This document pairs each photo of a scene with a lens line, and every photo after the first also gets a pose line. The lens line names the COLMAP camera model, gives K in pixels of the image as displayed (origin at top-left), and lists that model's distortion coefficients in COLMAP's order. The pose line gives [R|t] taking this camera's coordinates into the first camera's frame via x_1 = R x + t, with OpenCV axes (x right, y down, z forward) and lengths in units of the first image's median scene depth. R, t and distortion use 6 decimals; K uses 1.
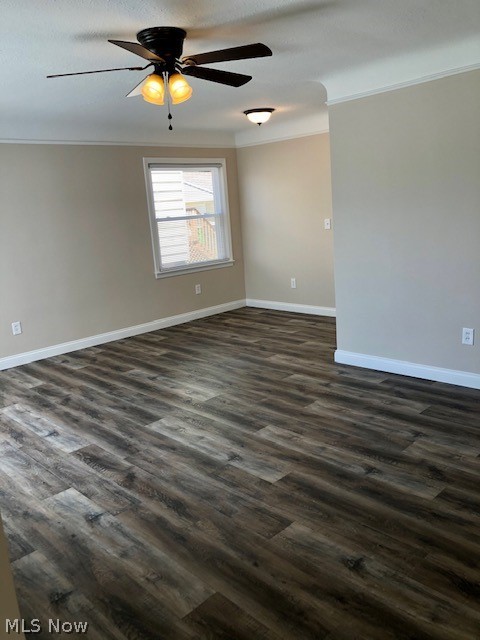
lens RADIAL K [[527.4, 0, 238.4], [0, 527.4, 313.2], [0, 0, 1]] dist [0.057619, -0.057653]
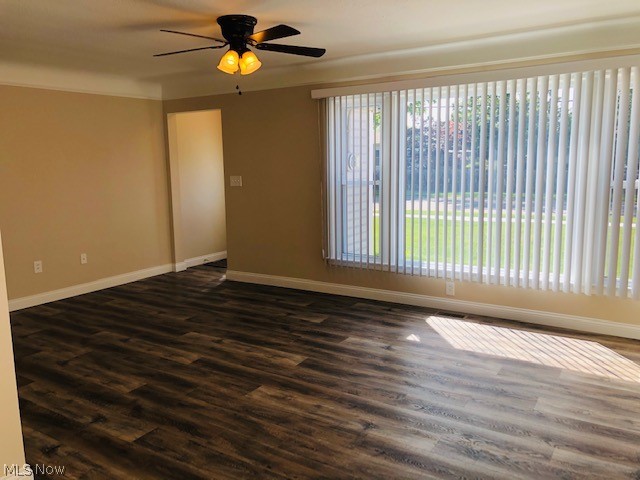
lens RADIAL K [[527.4, 0, 320.0], [0, 527.4, 240.0], [0, 0, 1]] dist [0.057619, -0.057653]
pose [[-0.968330, 0.132789, -0.211433, -0.007215], [0.047342, 0.929128, 0.366715, -0.424888], [0.245144, 0.345091, -0.905989, 2.027866]]
